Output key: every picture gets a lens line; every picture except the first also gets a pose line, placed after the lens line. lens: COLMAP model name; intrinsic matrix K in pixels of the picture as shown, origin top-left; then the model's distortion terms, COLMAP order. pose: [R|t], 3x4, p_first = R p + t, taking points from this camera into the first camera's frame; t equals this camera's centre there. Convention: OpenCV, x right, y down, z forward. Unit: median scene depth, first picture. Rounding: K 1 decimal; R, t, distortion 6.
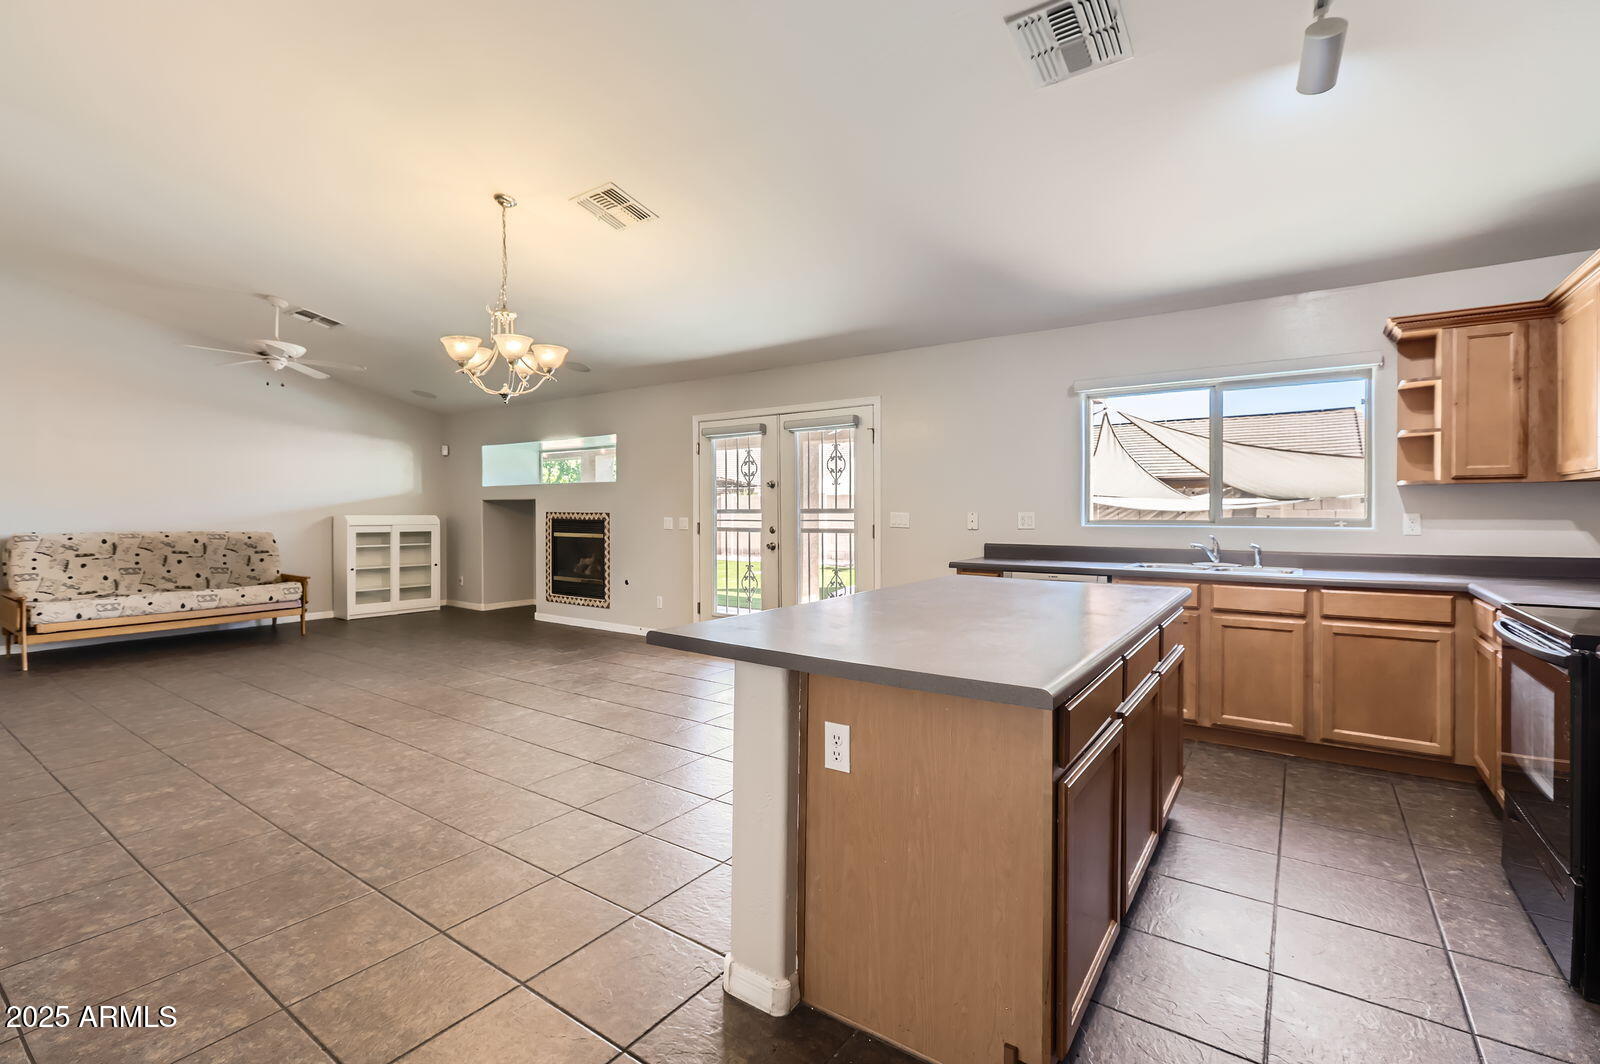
lens RADIAL K [[717.2, 0, 791.1], [0, 717.2, 519.9], [0, 0, 1]] dist [-0.001991, 0.001254]
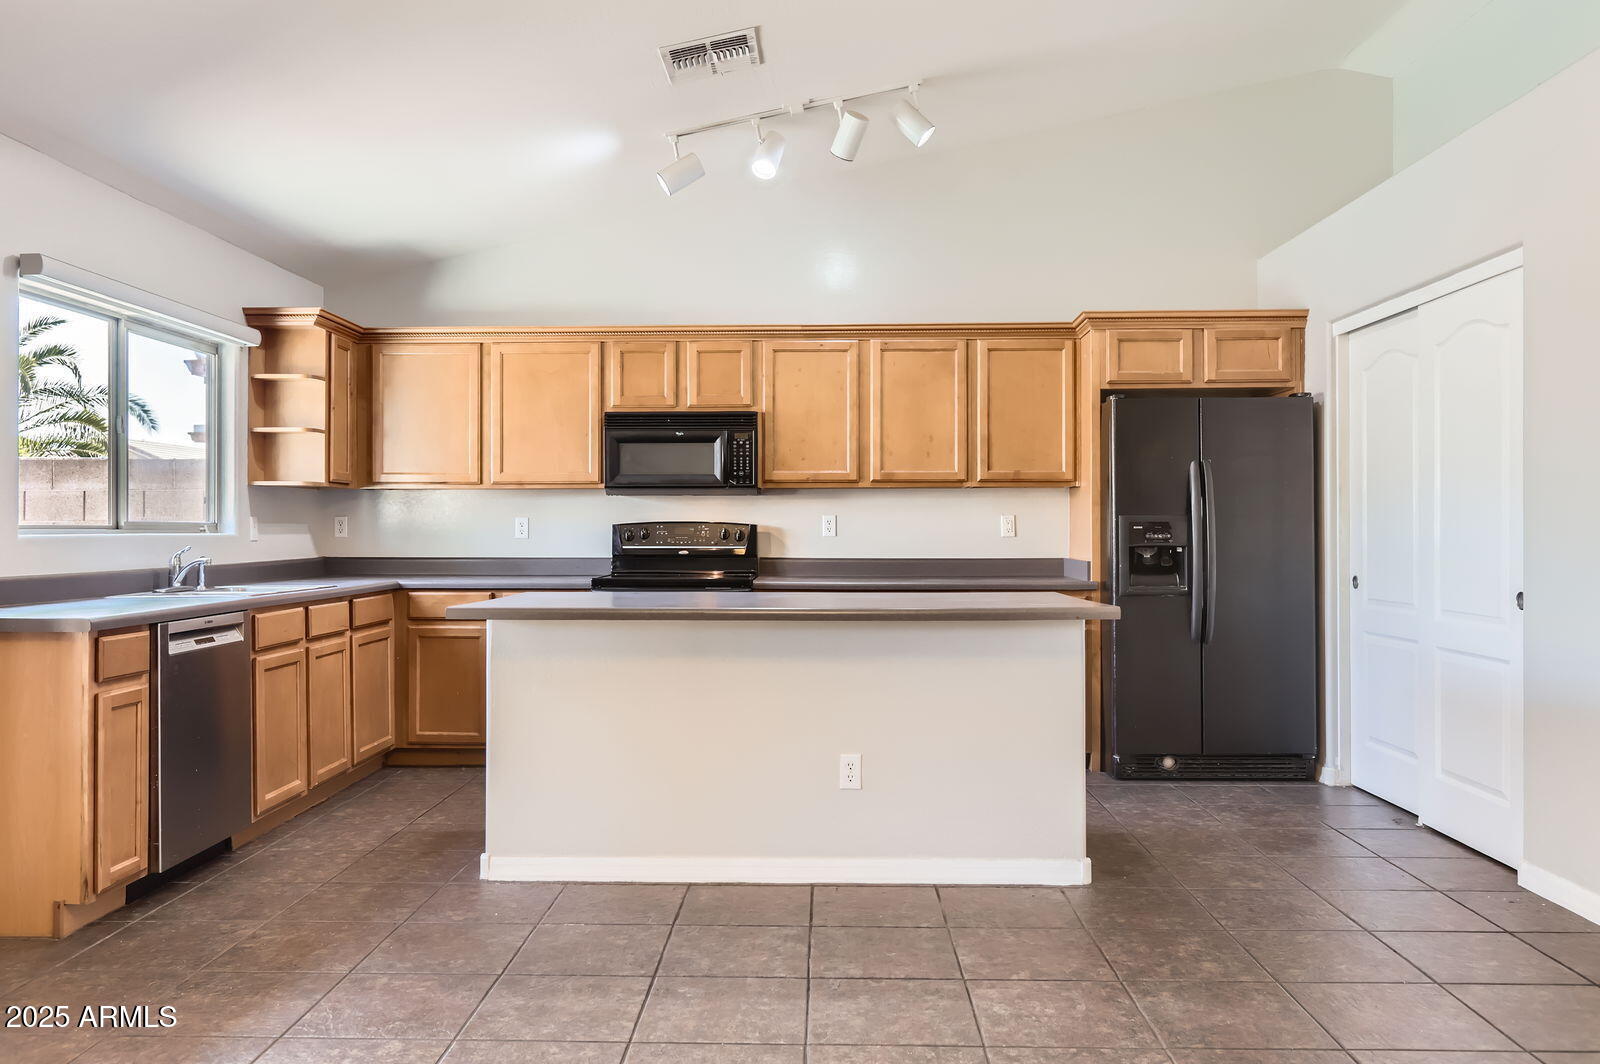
lens RADIAL K [[1213.7, 0, 791.6], [0, 1213.7, 522.6], [0, 0, 1]] dist [-0.003731, 0.003787]
pose [[-0.560664, 0.006322, 0.828020, -0.468423], [0.011703, 0.999931, 0.000290, 0.003885], [-0.827961, 0.009853, -0.560699, 0.783138]]
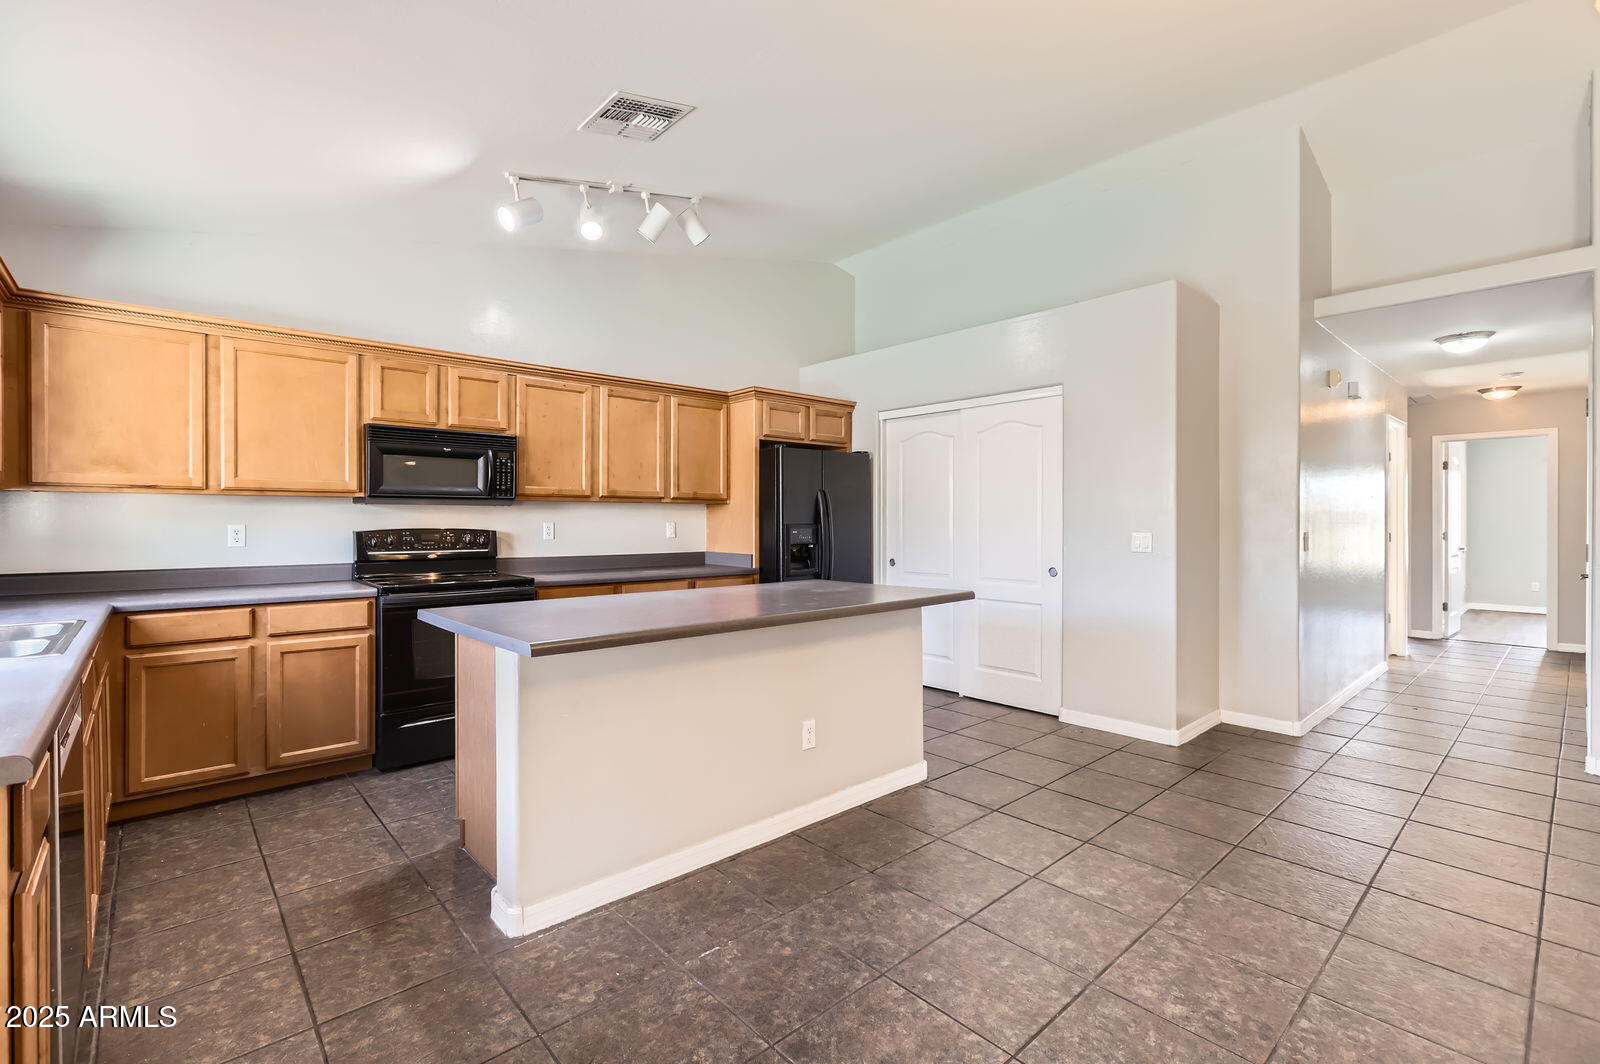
lens RADIAL K [[717.2, 0, 791.1], [0, 717.2, 519.9], [0, 0, 1]] dist [-0.001991, 0.001254]
pose [[-0.976462, 0.001468, 0.215682, -0.045115], [0.003972, 0.999930, 0.011174, -0.011857], [-0.215651, 0.011768, -0.976400, 0.864259]]
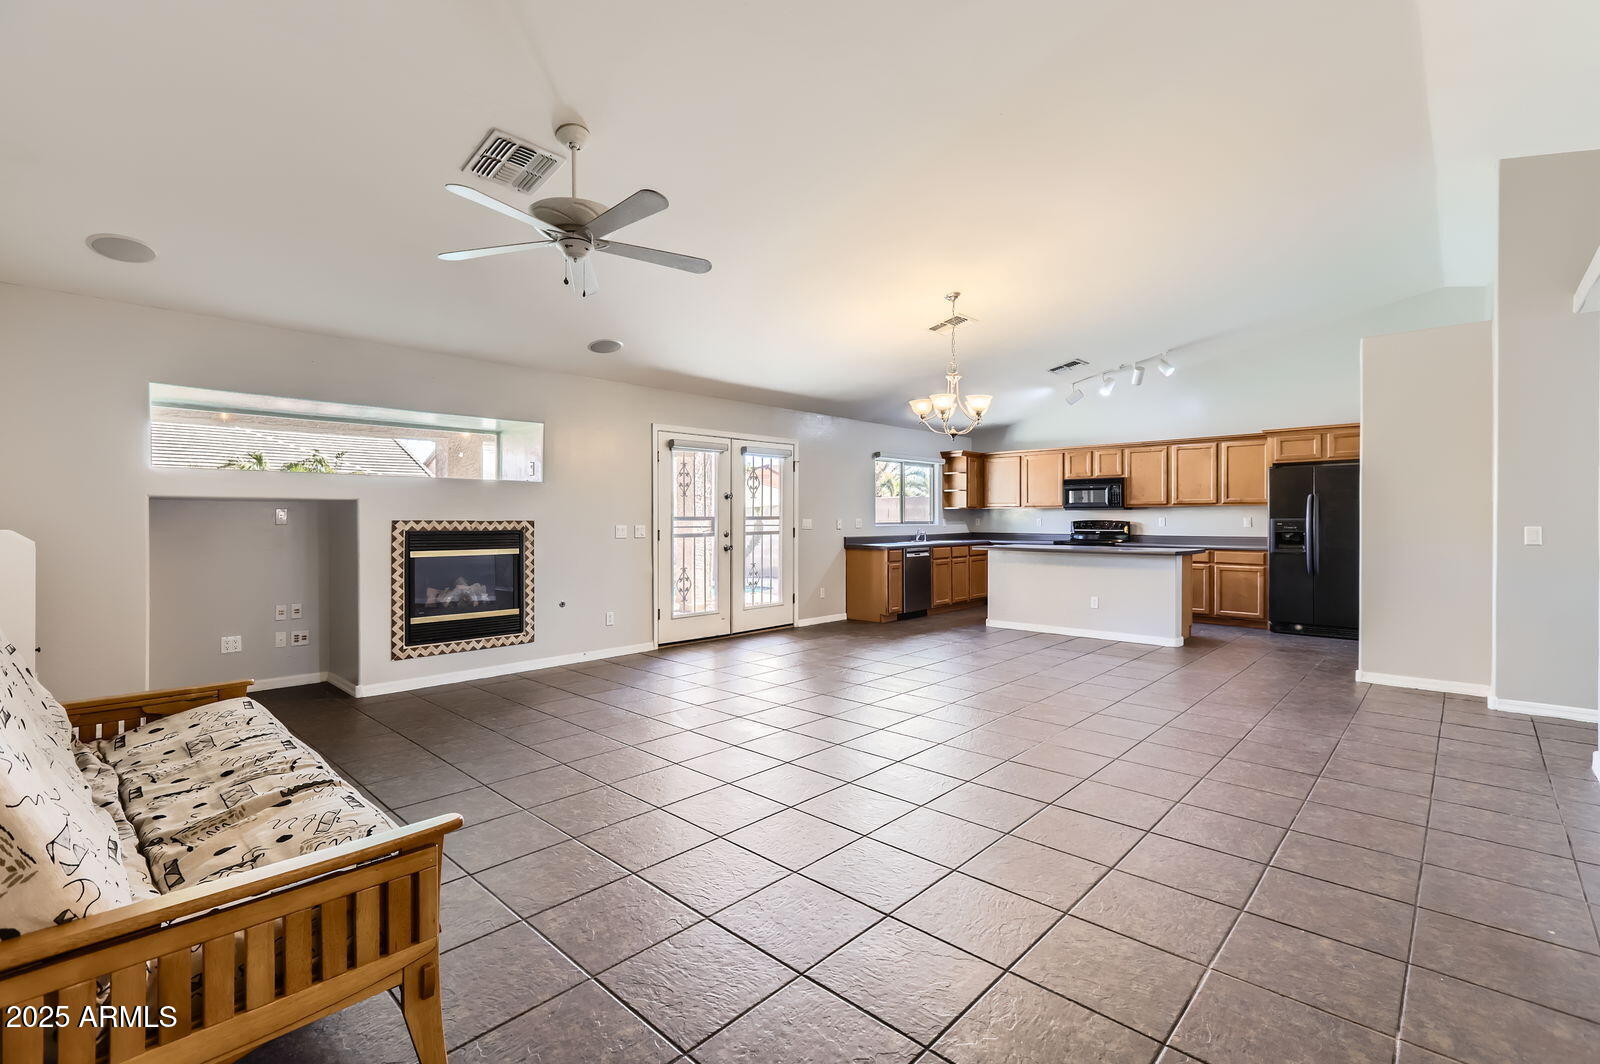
lens RADIAL K [[717.2, 0, 791.1], [0, 717.2, 519.9], [0, 0, 1]] dist [-0.001991, 0.001254]
pose [[0.134667, -0.001845, 0.990889, -1.195157], [0.014195, 0.999899, -0.000067, -0.008054], [-0.990789, 0.014075, 0.134680, 0.734941]]
